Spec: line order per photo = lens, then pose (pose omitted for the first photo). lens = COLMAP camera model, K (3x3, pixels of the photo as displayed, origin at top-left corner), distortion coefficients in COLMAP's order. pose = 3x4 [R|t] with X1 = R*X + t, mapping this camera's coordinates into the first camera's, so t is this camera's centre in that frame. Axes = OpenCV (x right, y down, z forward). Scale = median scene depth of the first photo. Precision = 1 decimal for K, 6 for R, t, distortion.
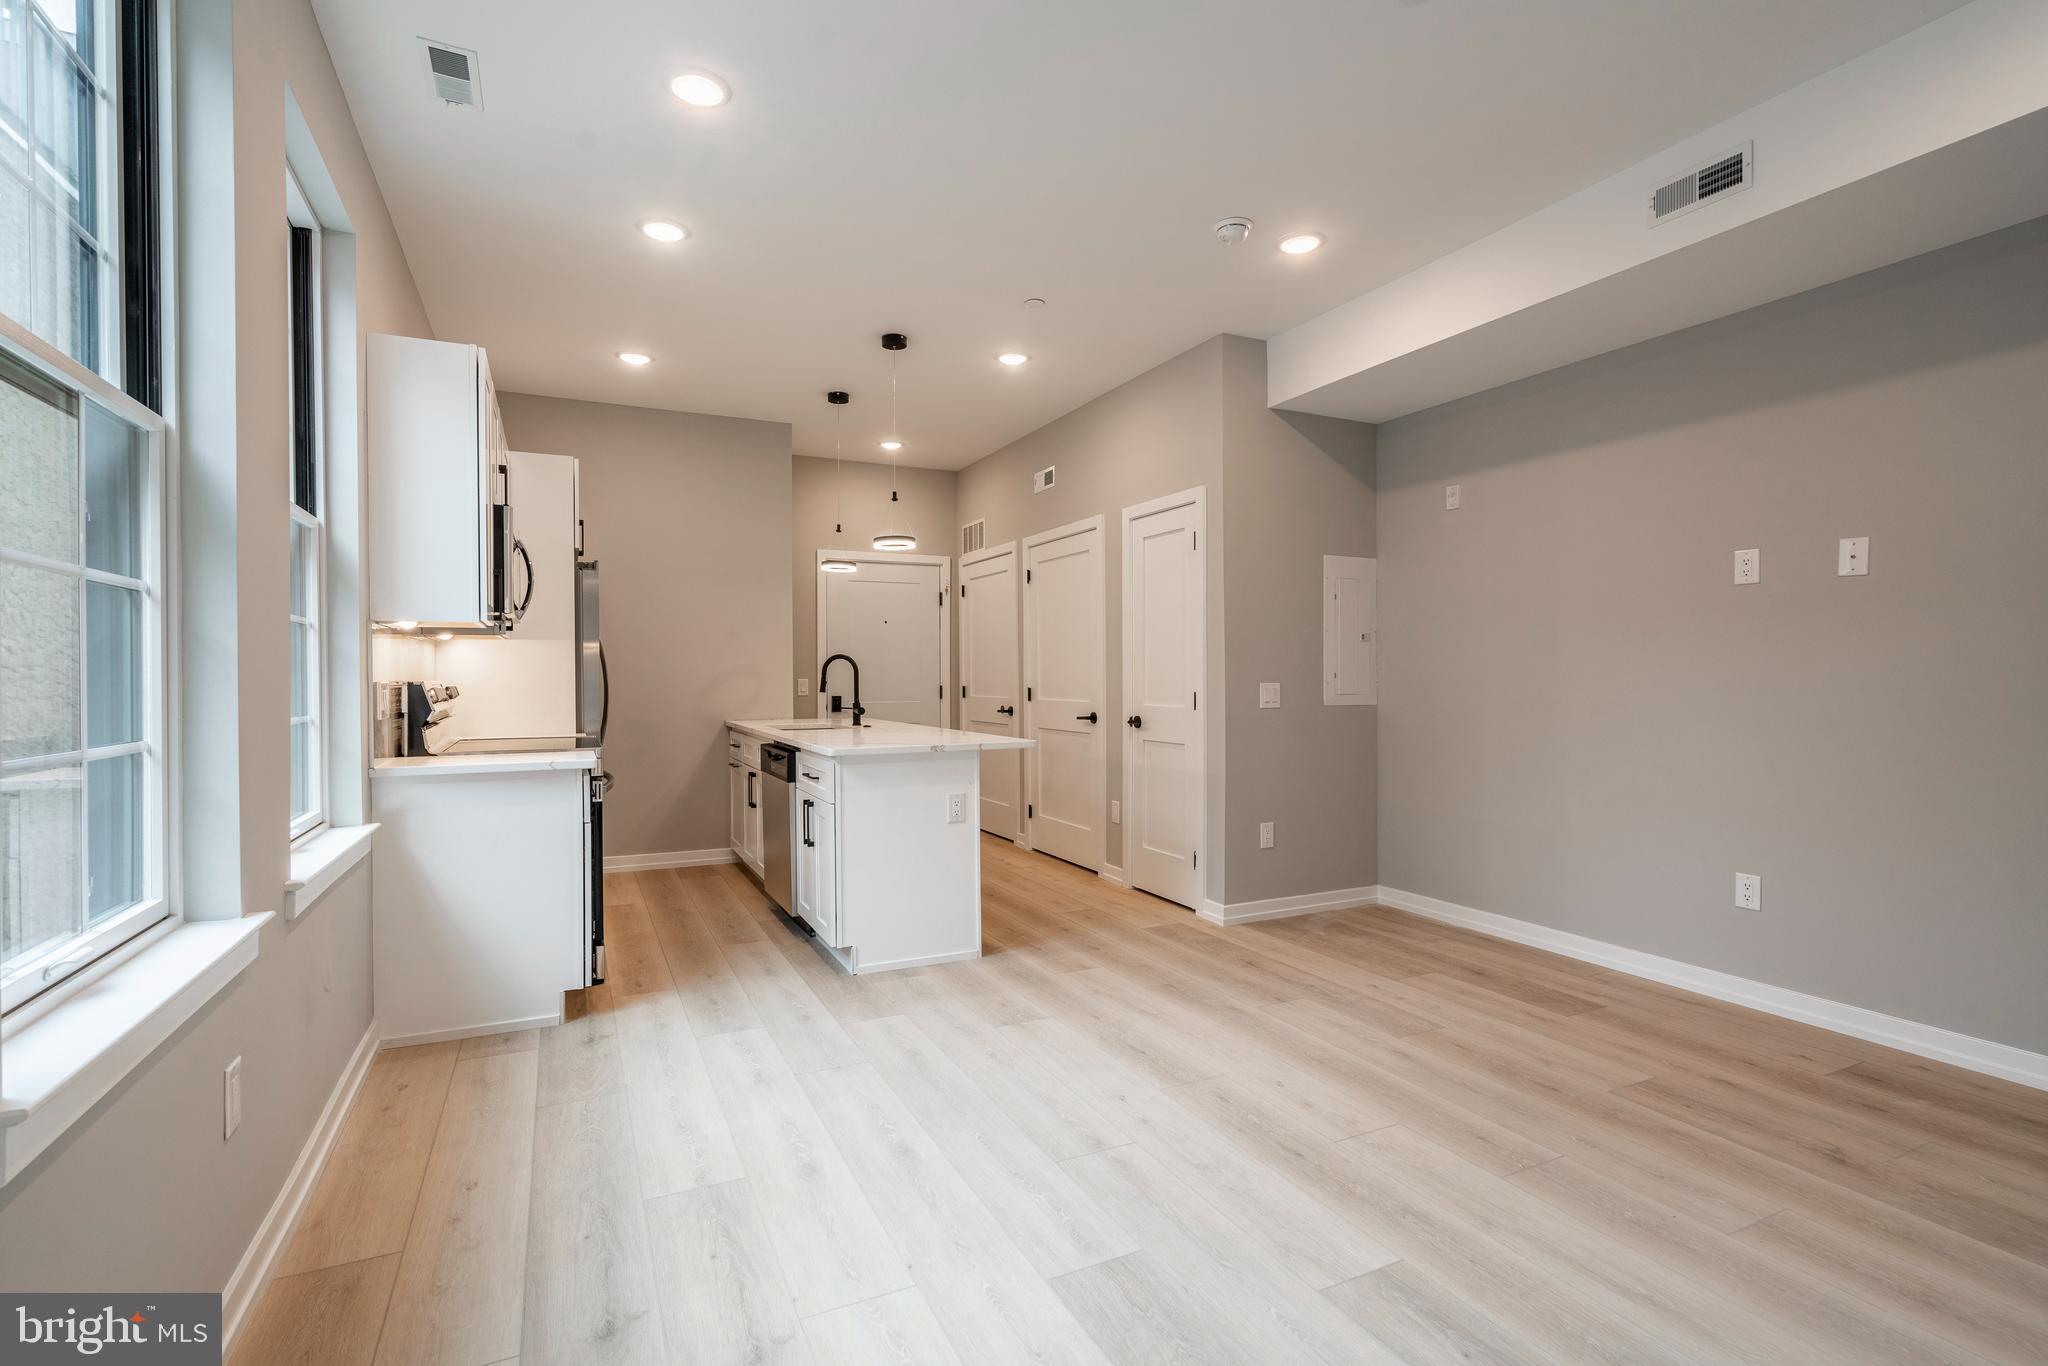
lens RADIAL K [[935.2, 0, 1003.9], [0, 935.2, 686.7], [0, 0, 1]] dist [-0.006106, 0.003923]
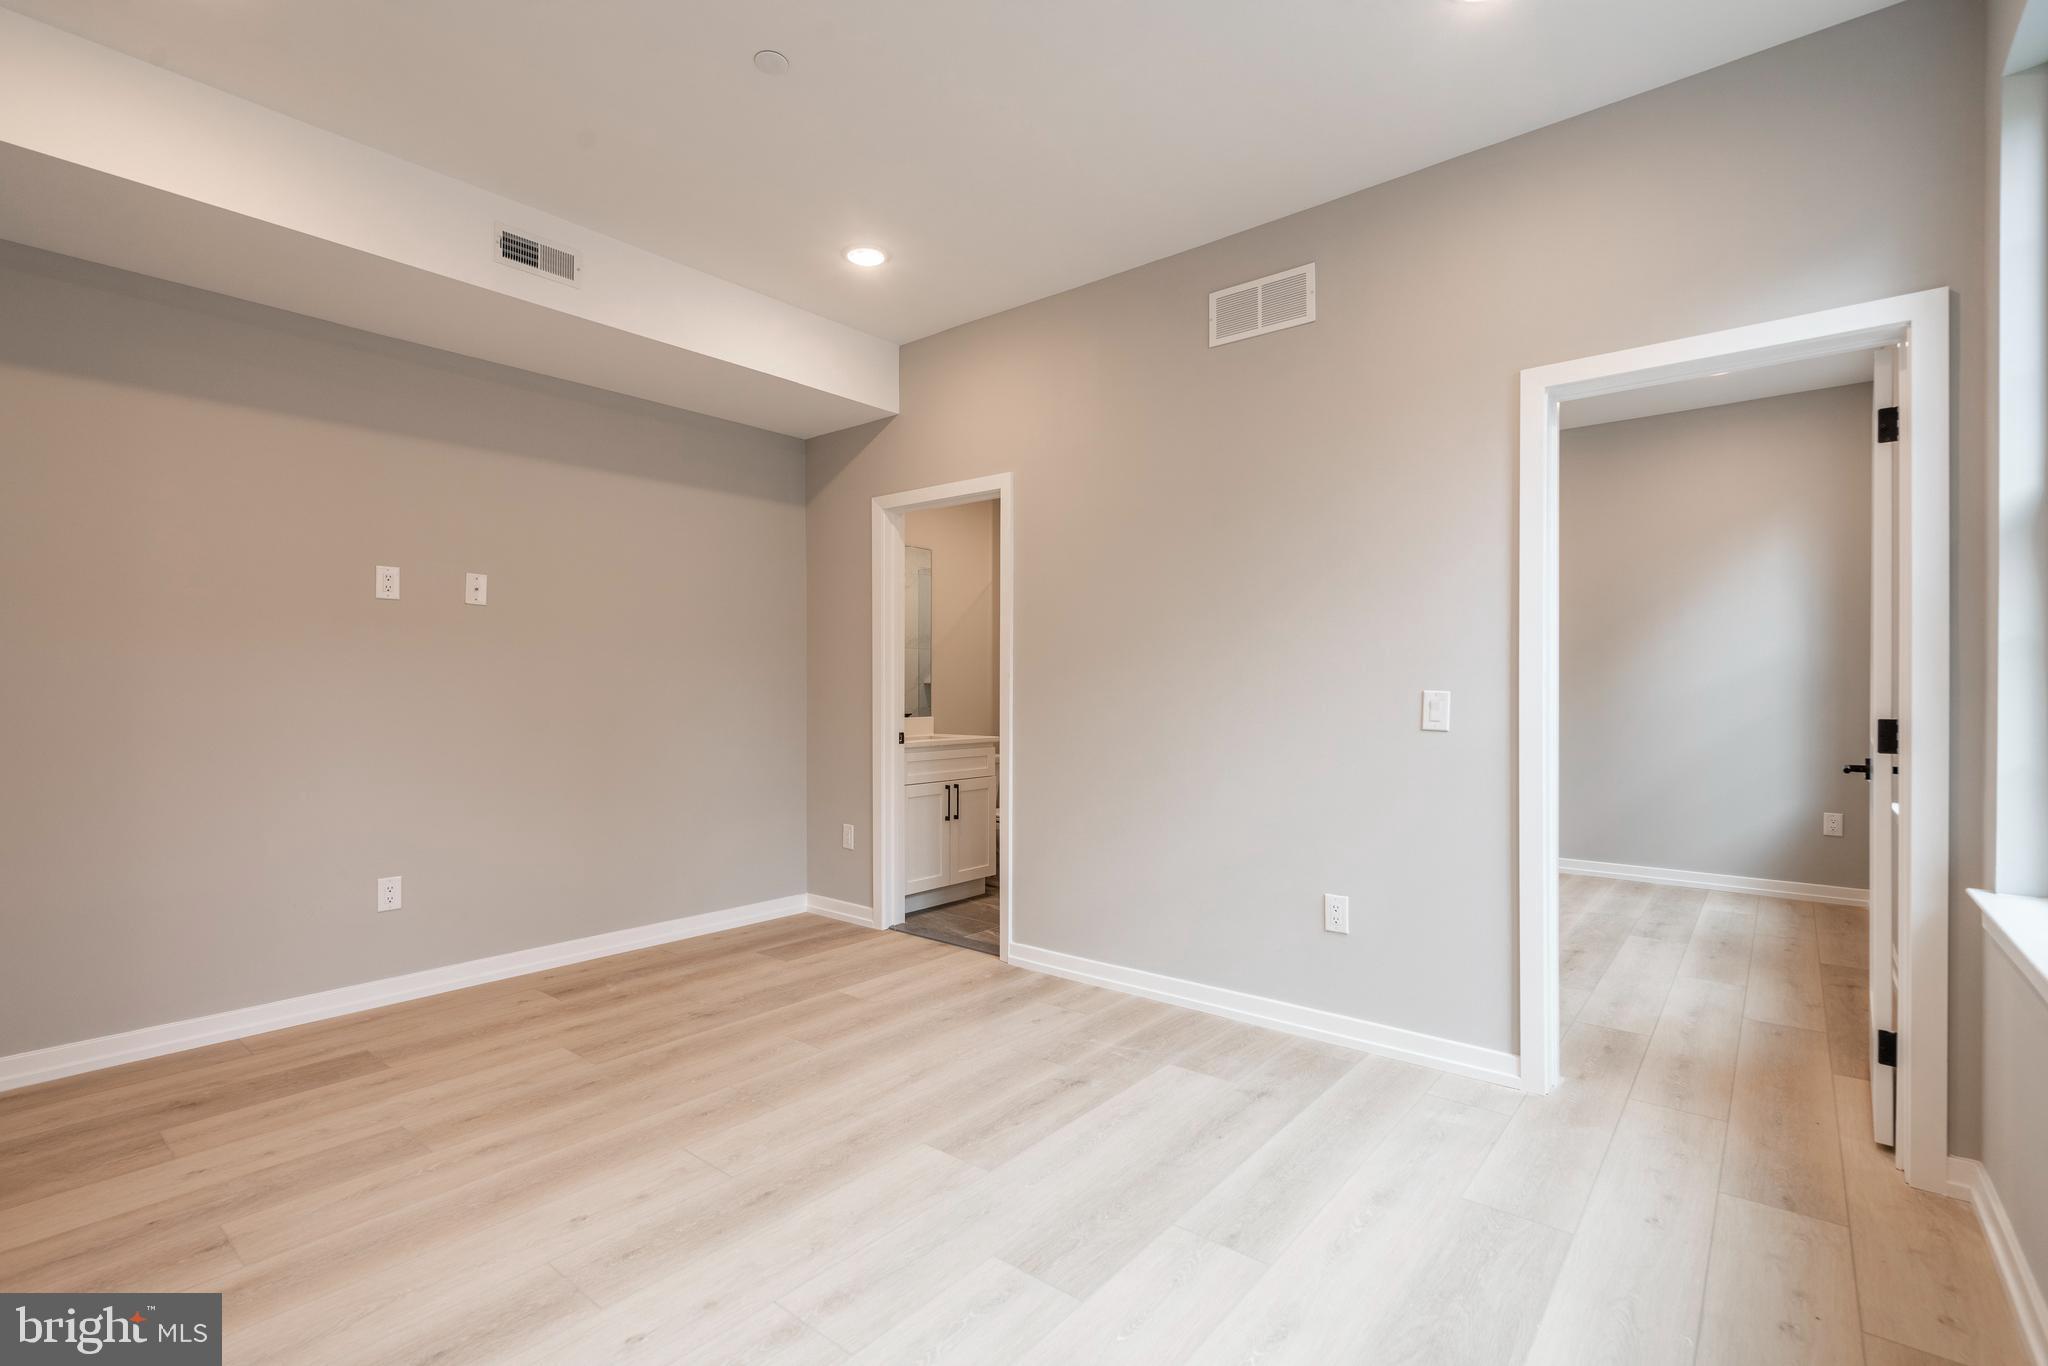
lens RADIAL K [[935.2, 0, 1017.3], [0, 935.2, 678.7], [0, 0, 1]] dist [-0.006106, 0.003923]
pose [[-0.422045, 0.007113, 0.906547, -0.388370], [0.010963, 0.999936, -0.002742, -0.009182], [-0.906509, 0.008781, -0.422096, 0.694103]]
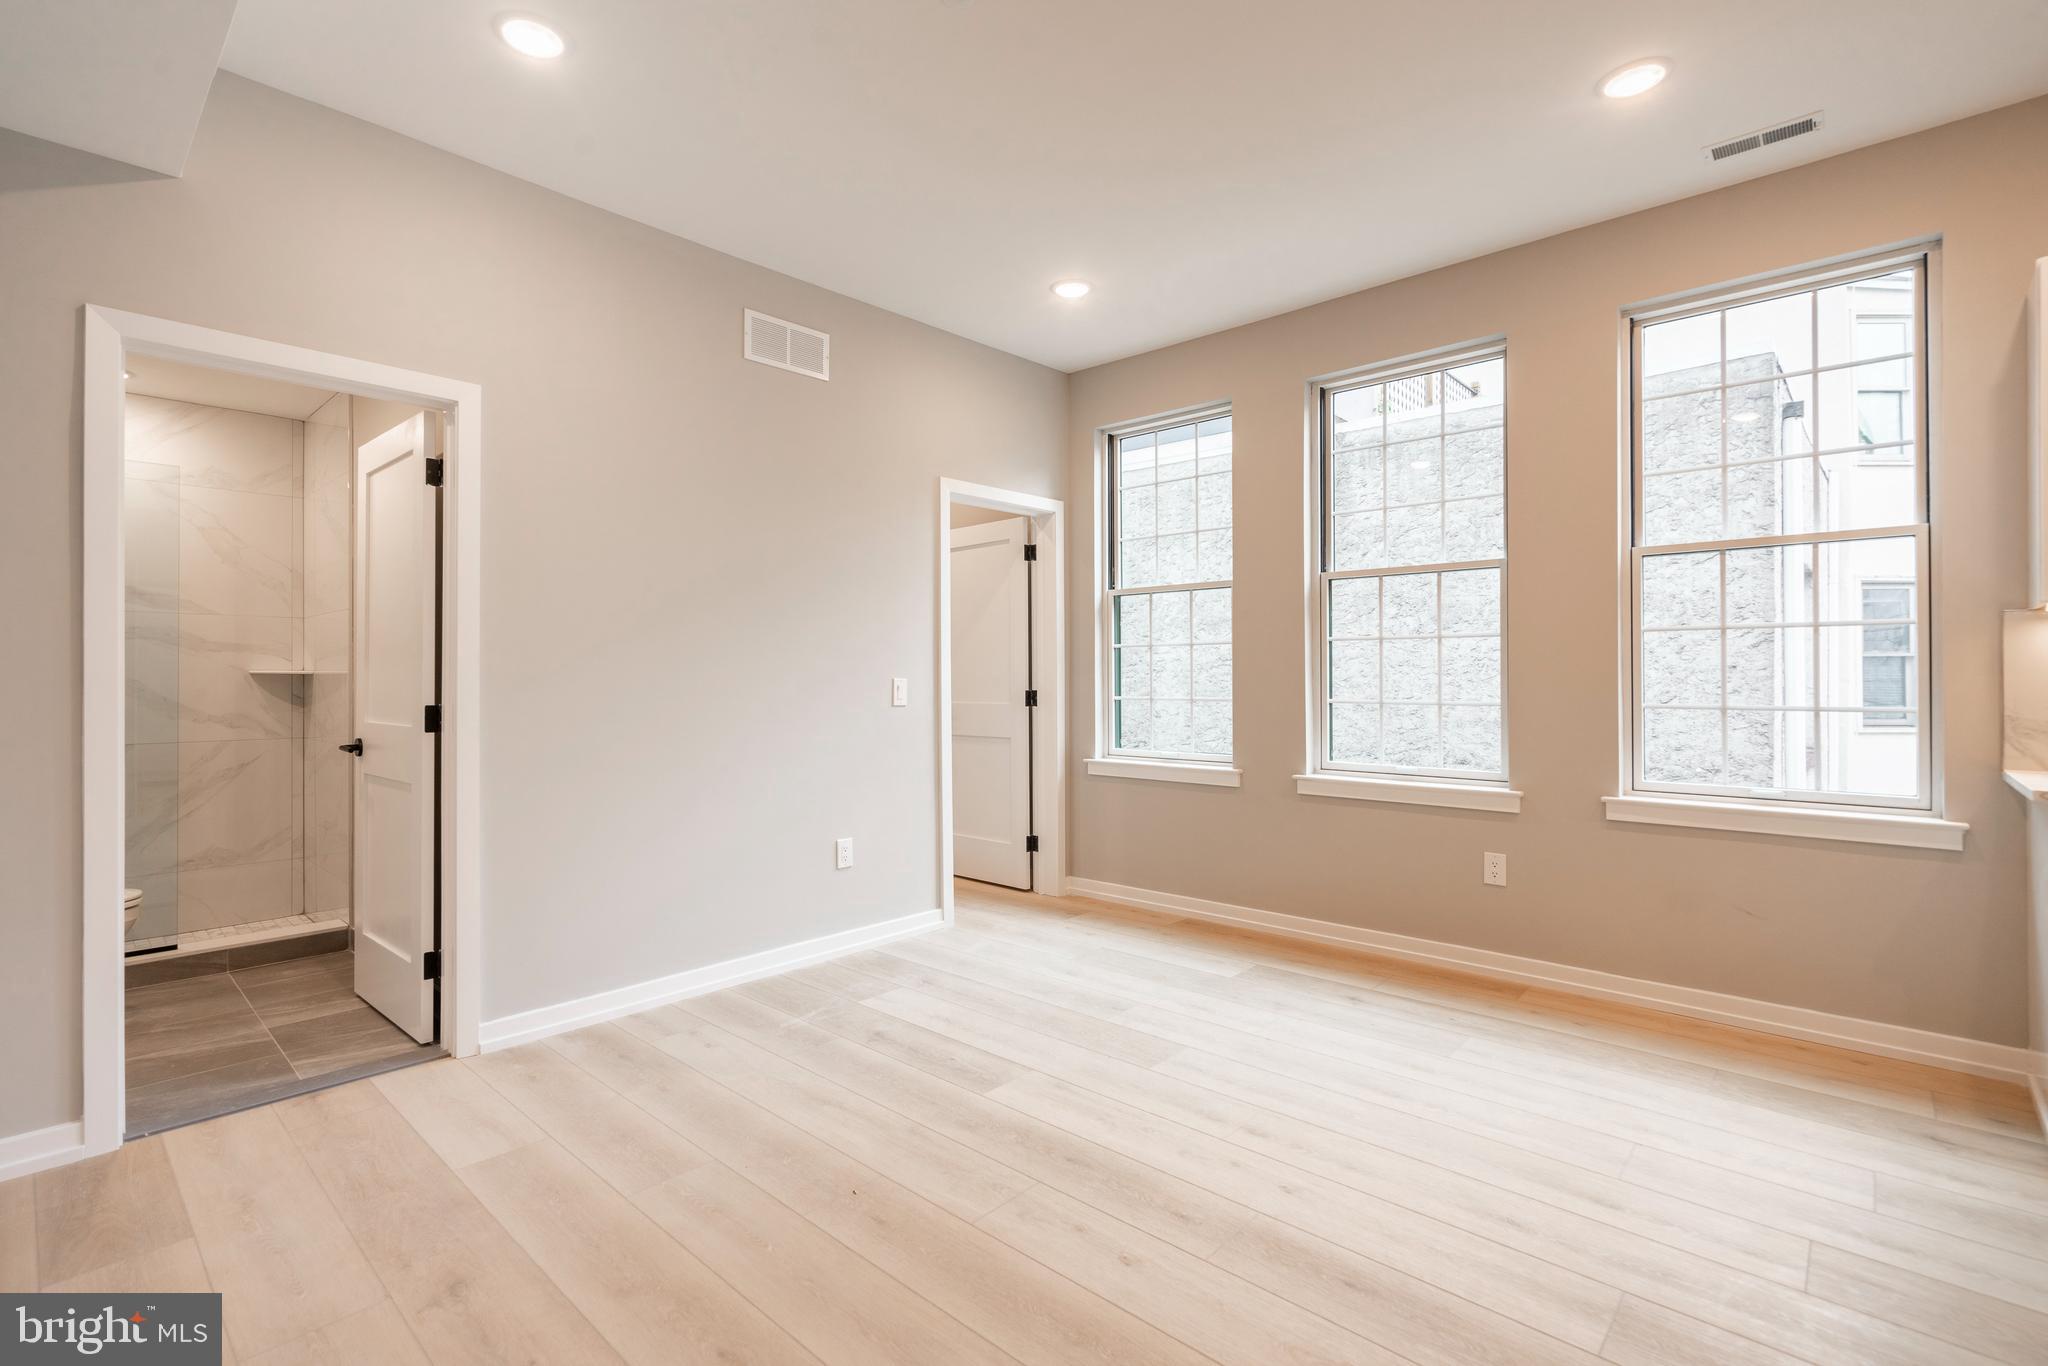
lens RADIAL K [[935.2, 0, 992.0], [0, 935.2, 664.9], [0, 0, 1]] dist [-0.006106, 0.003923]
pose [[-0.933720, -0.000450, -0.358005, 0.446335], [0.000018, 0.999999, -0.001303, -0.011873], [0.358005, -0.001223, -0.933719, 1.127494]]
